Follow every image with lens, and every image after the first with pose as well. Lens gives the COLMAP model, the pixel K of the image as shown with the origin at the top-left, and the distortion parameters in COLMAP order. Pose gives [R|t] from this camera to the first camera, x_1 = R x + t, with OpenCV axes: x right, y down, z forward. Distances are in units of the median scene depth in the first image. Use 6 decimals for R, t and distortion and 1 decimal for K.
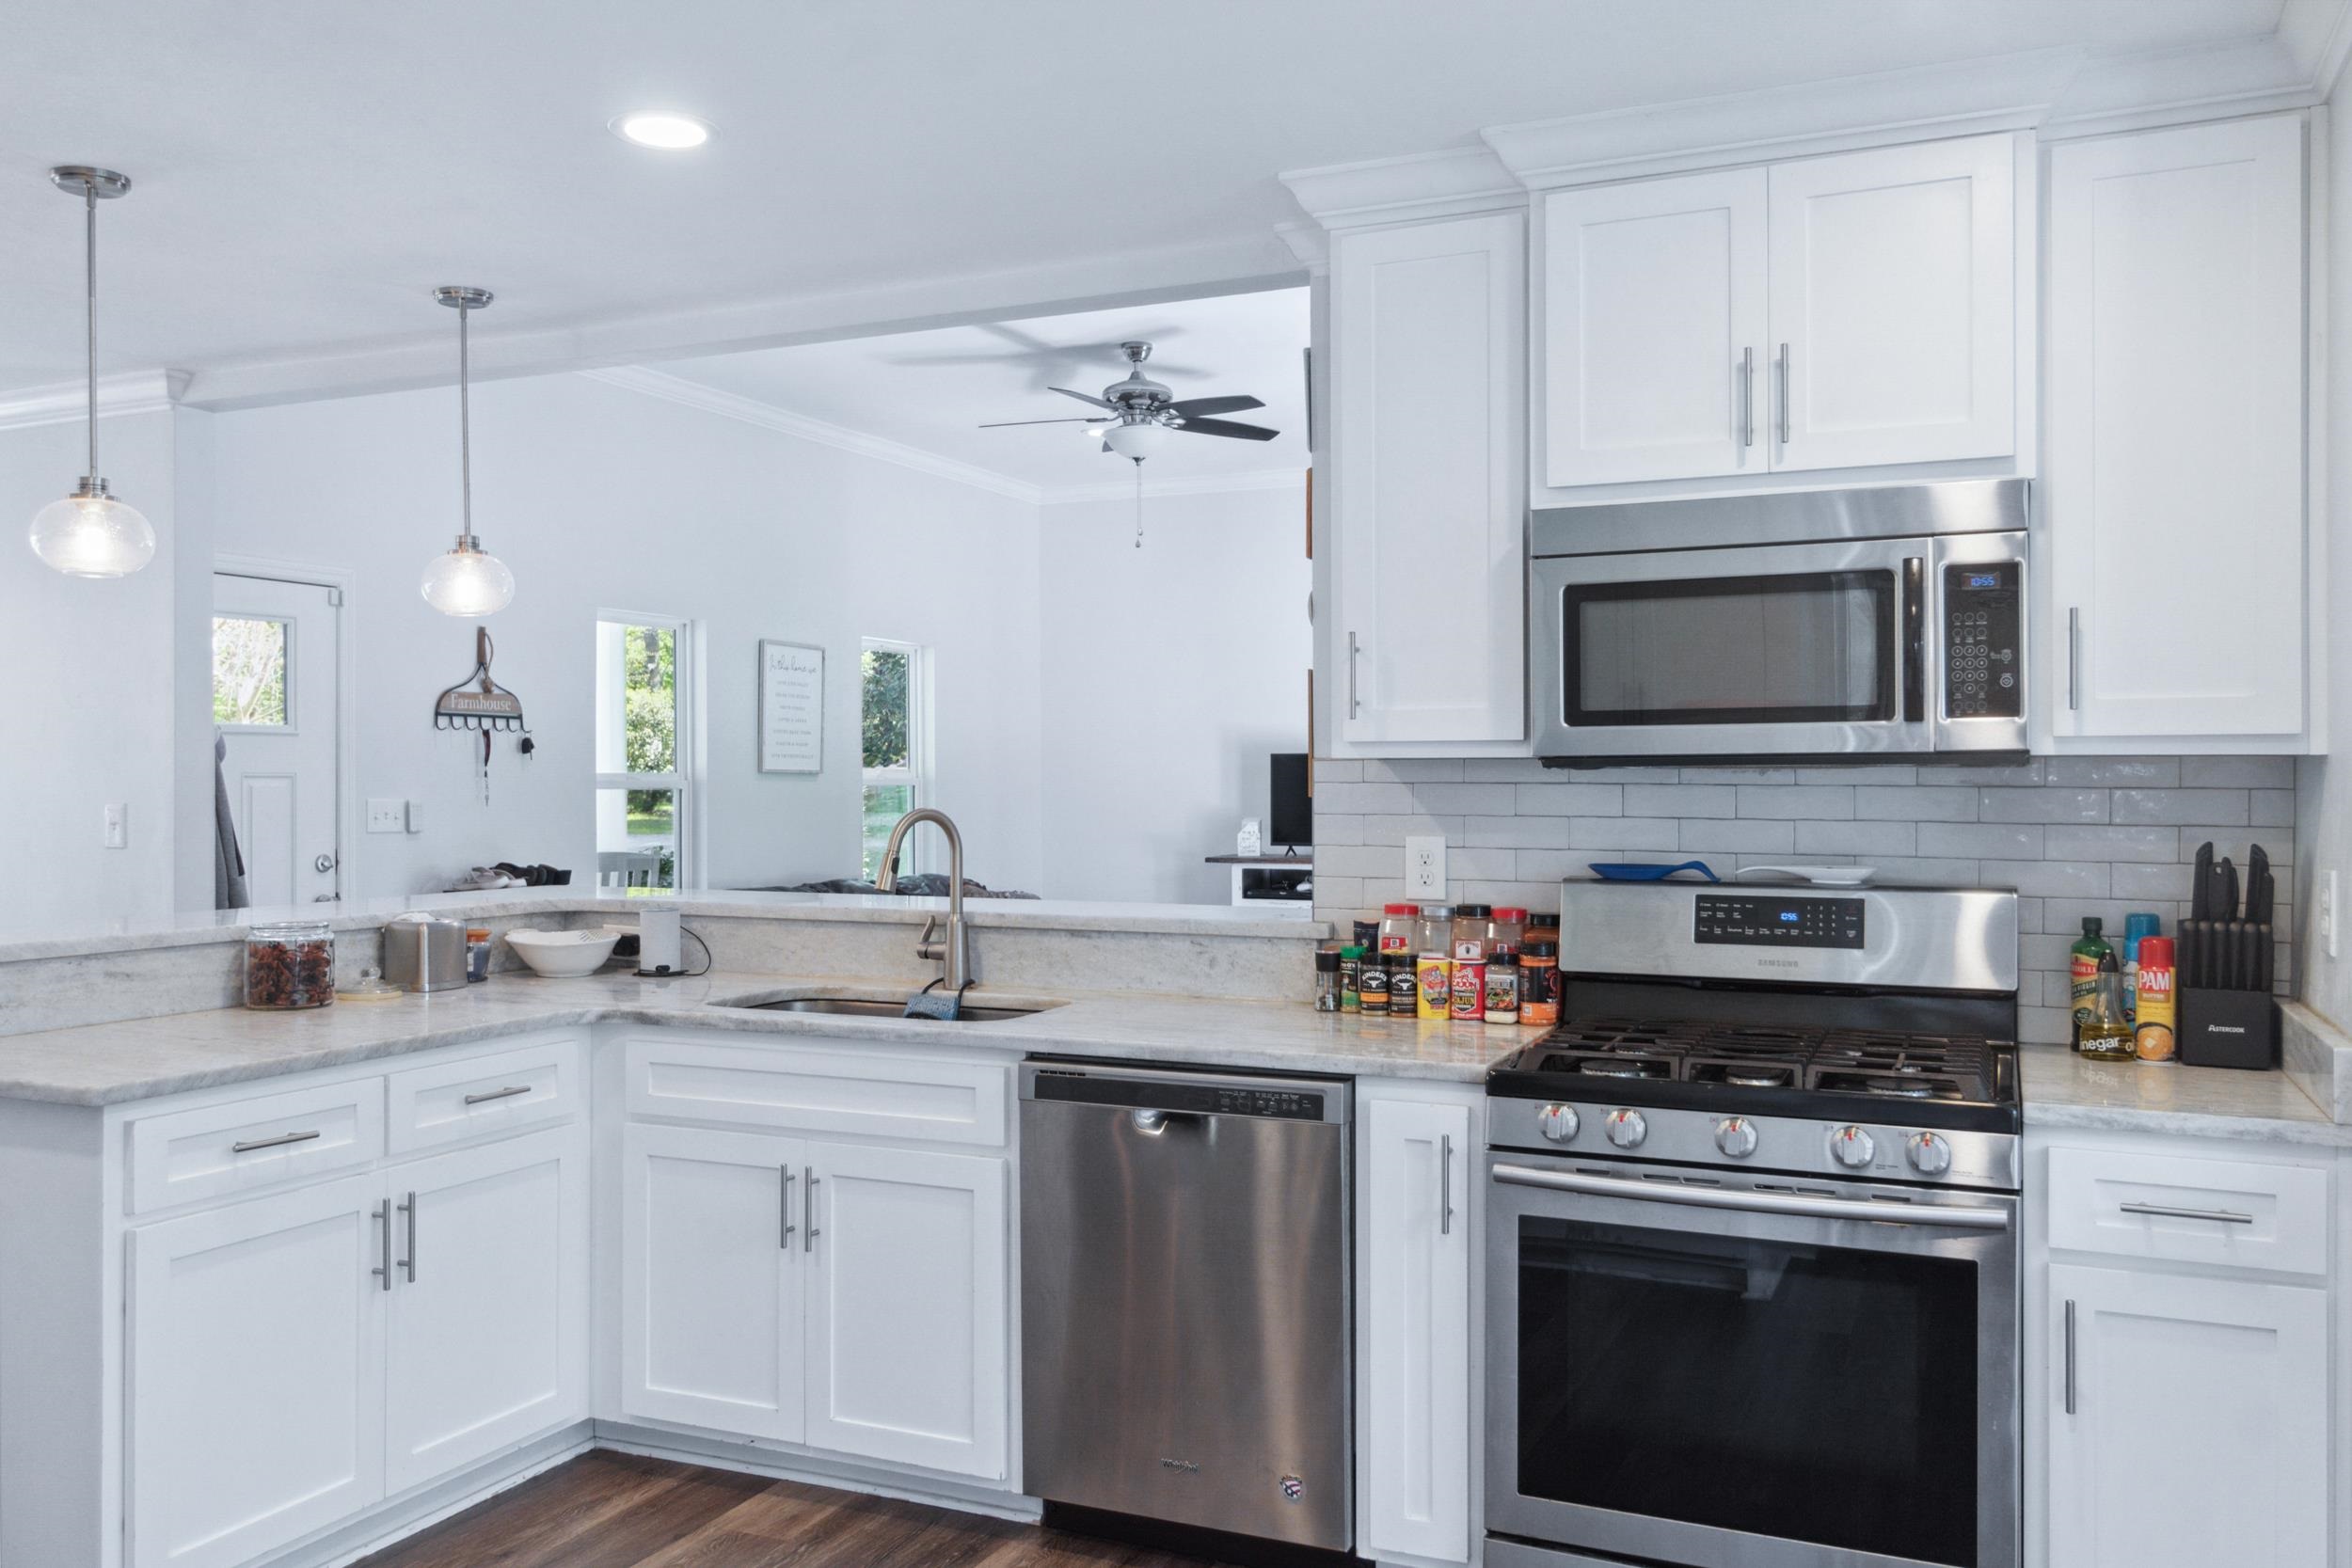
lens RADIAL K [[1898.5, 0, 1176.0], [0, 1898.5, 784.0], [0, 0, 1]] dist [0.002753, 0.001506]
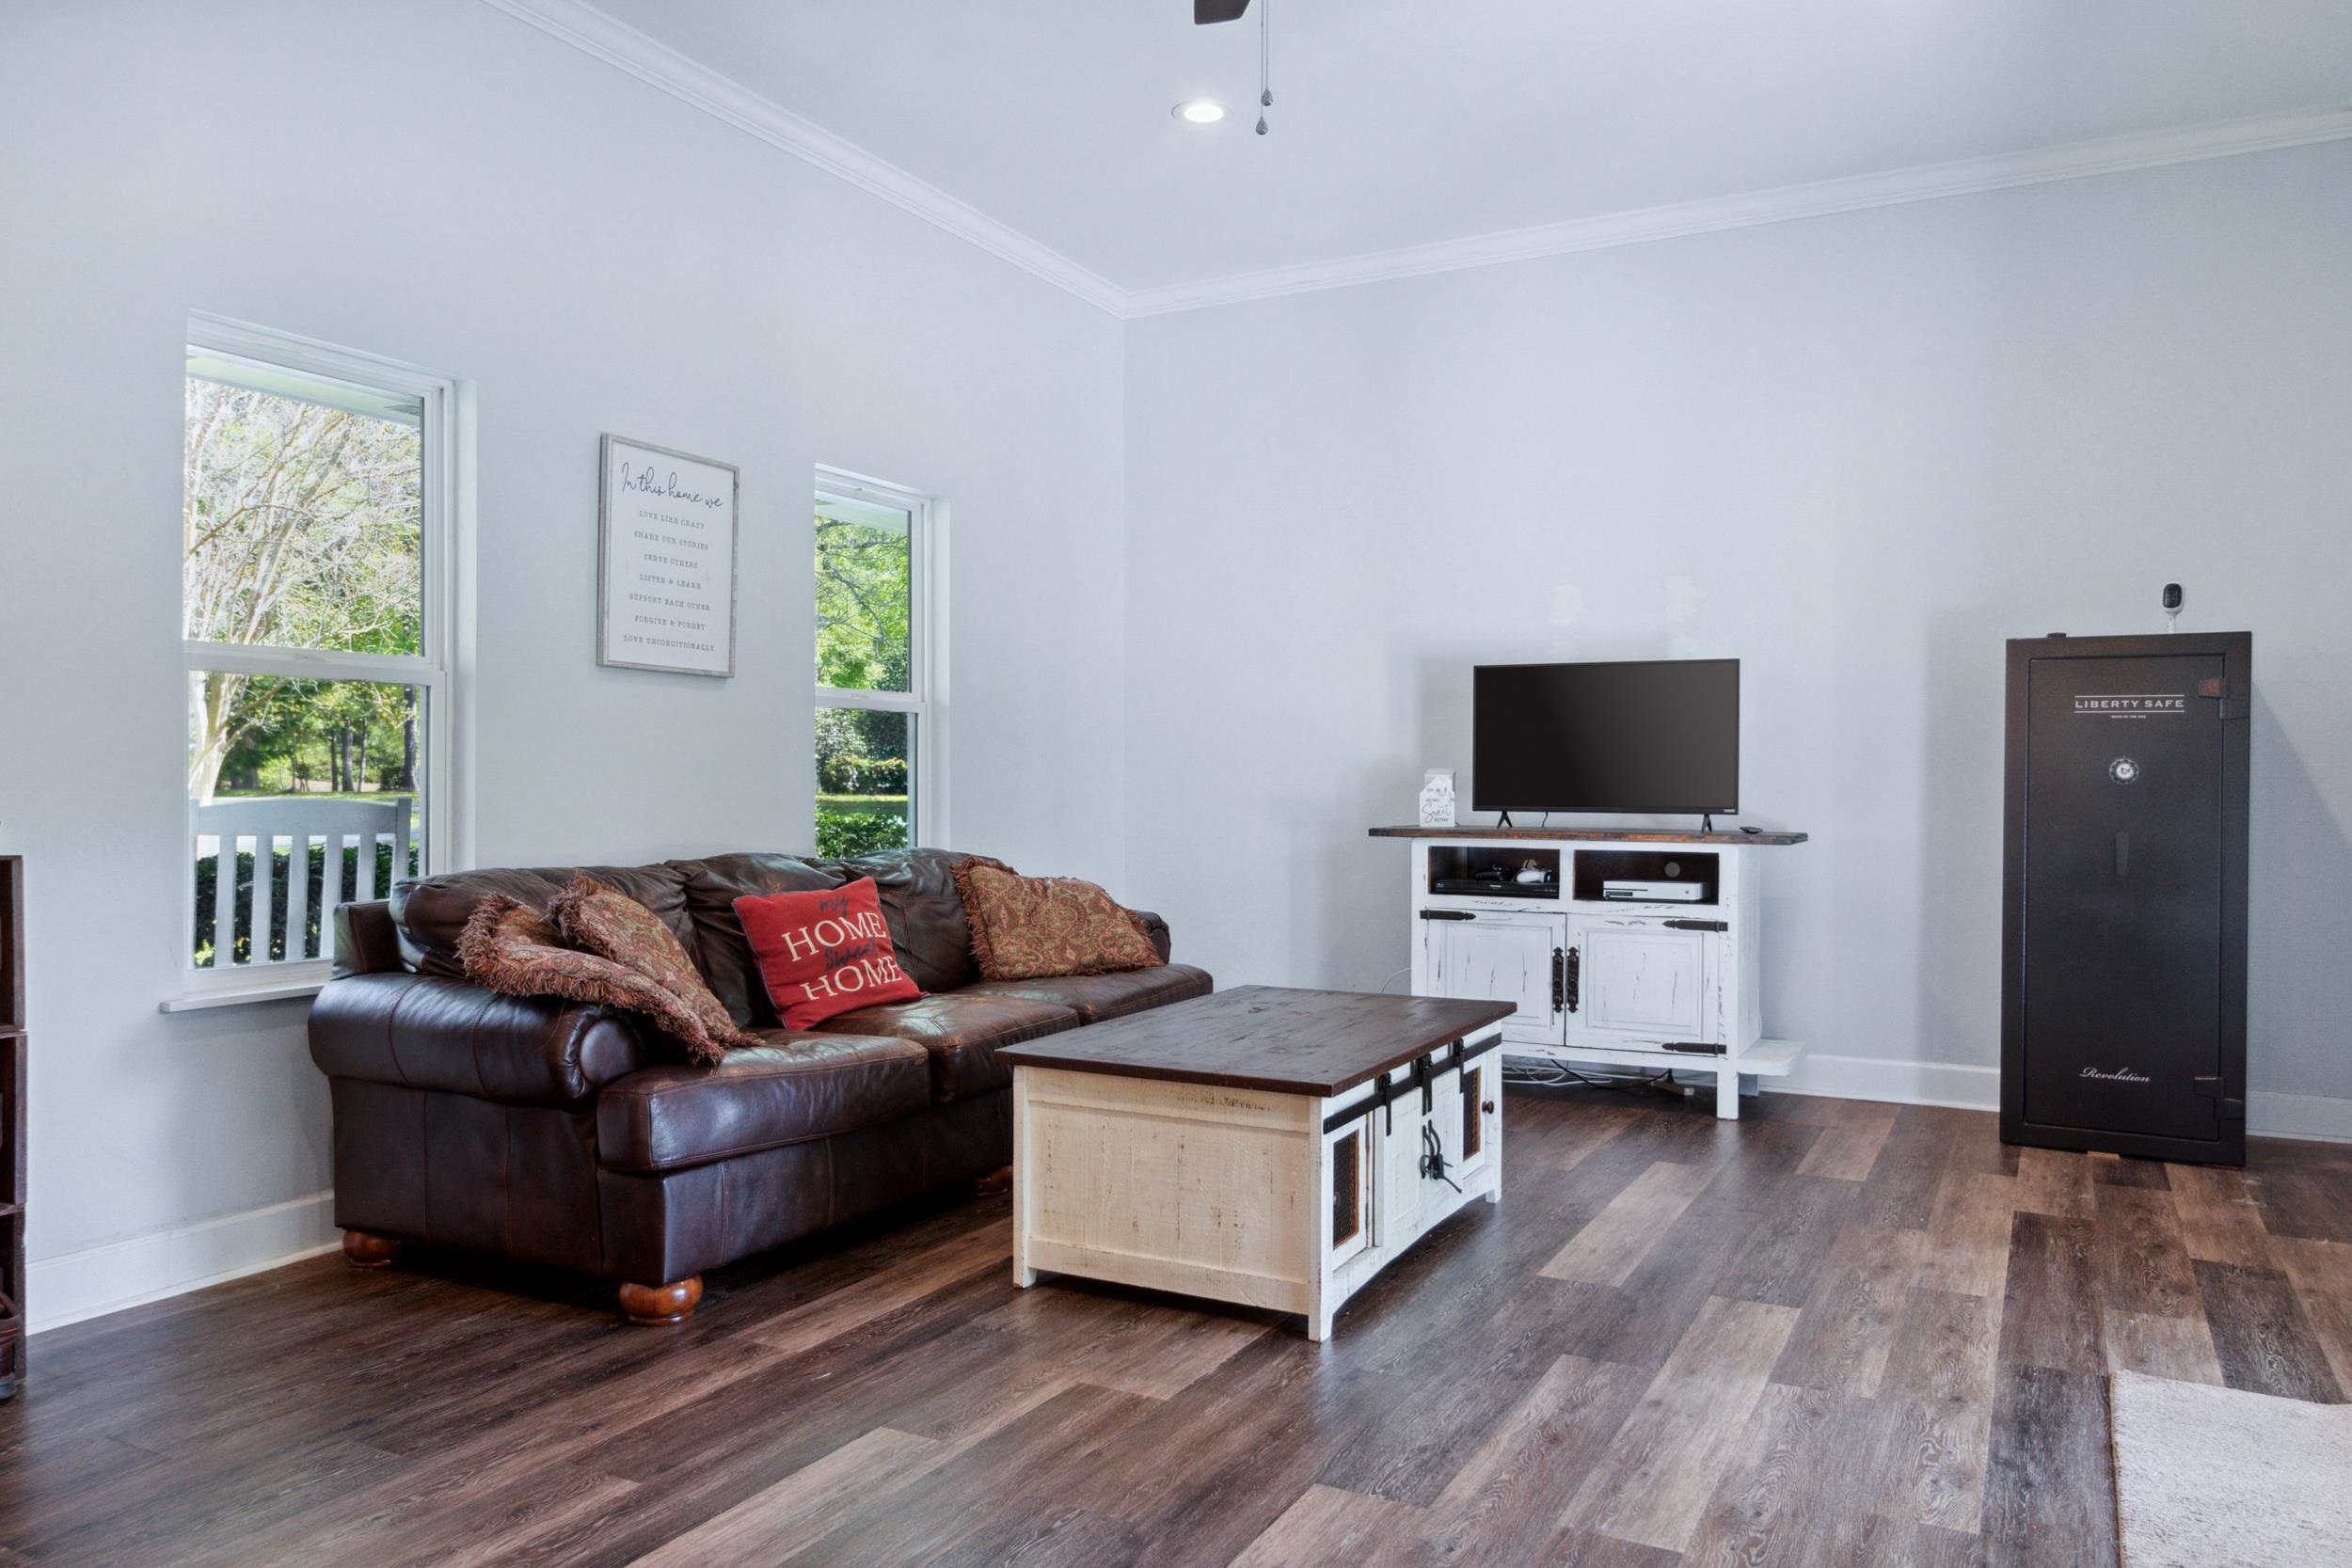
lens RADIAL K [[1607.3, 0, 1176.0], [0, 1607.3, 784.0], [0, 0, 1]] dist [-0.000963, -0.000185]
pose [[0.996776, 0.008277, -0.079806, -0.006308], [-0.008141, 0.999965, 0.002034, 0.023444], [0.079820, -0.001378, 0.996808, 0.461005]]
